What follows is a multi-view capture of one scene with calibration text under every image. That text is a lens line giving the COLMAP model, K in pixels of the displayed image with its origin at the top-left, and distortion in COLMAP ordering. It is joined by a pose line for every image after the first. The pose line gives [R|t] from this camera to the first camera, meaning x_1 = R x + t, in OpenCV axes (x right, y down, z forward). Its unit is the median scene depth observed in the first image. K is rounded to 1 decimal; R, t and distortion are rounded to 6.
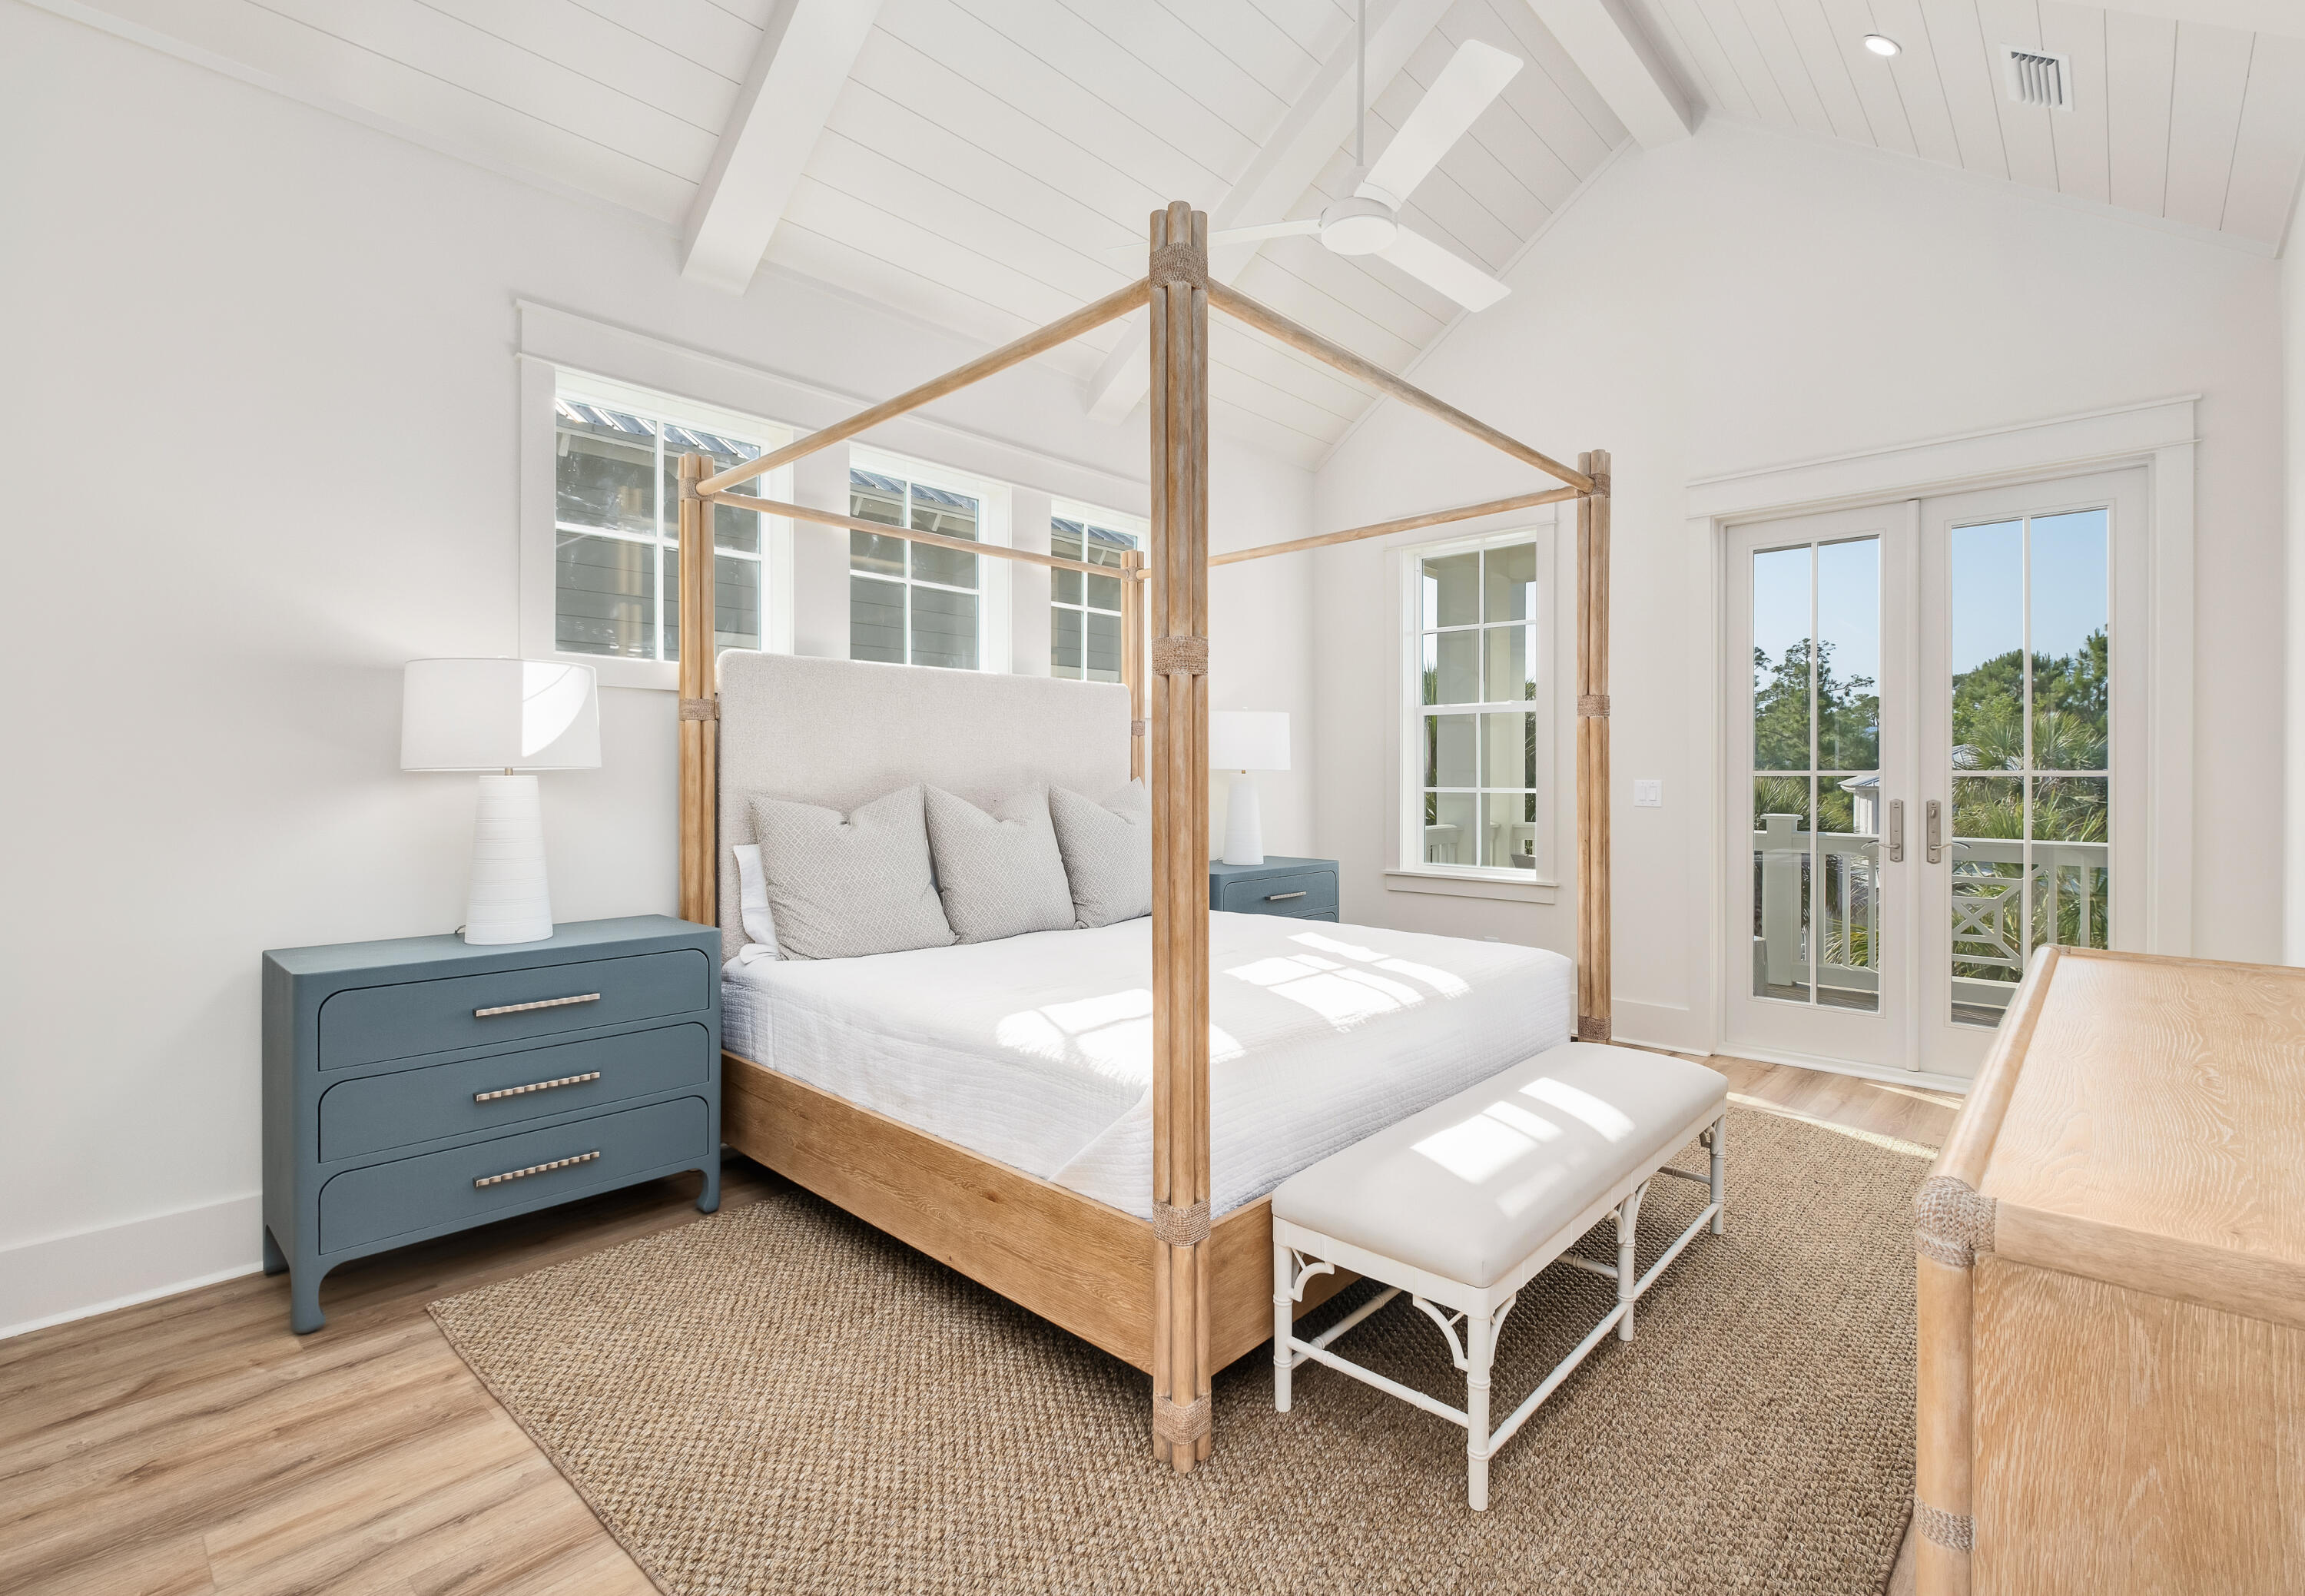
lens RADIAL K [[1046.0, 0, 1154.8], [0, 1046.0, 780.3], [0, 0, 1]] dist [0.000508, -0.000017]
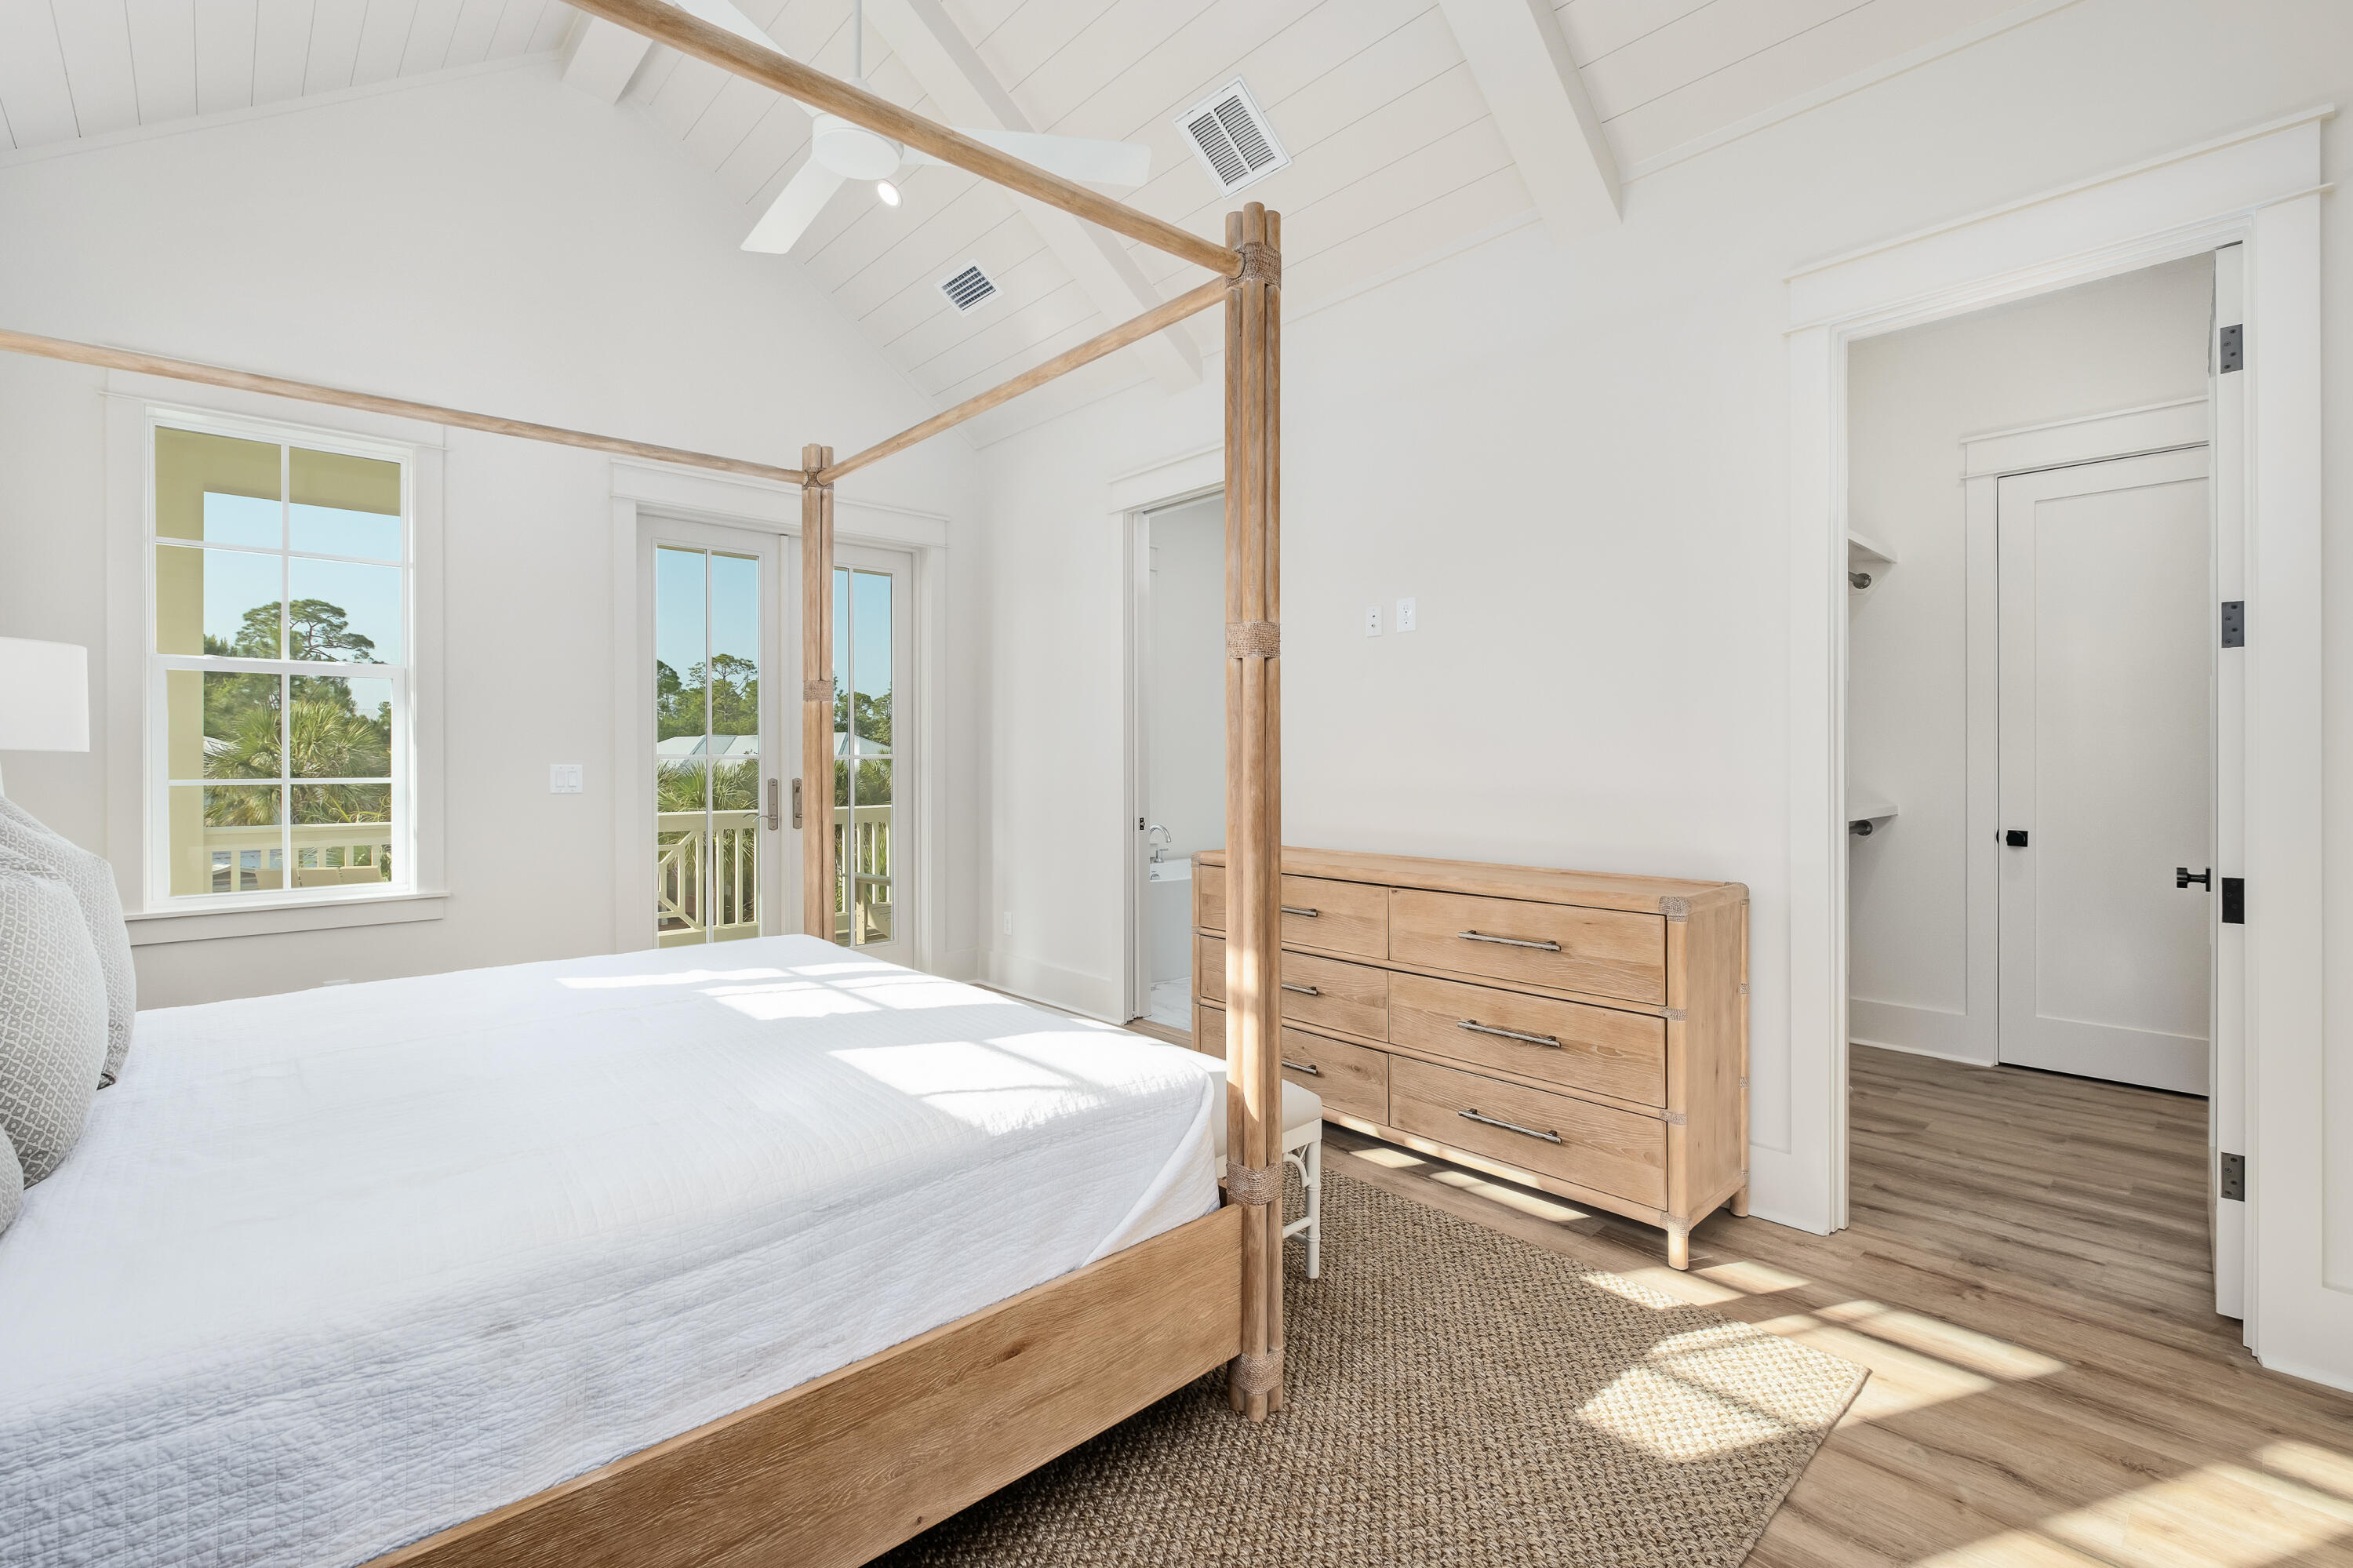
lens RADIAL K [[1021.2, 0, 1176.4], [0, 1021.2, 766.5], [0, 0, 1]] dist [0.000517, -0.003613]
pose [[0.092336, -0.011480, 0.995662, -0.748449], [0.015054, 0.999835, 0.010132, -0.000612], [-0.995614, 0.014053, 0.092493, 0.744575]]
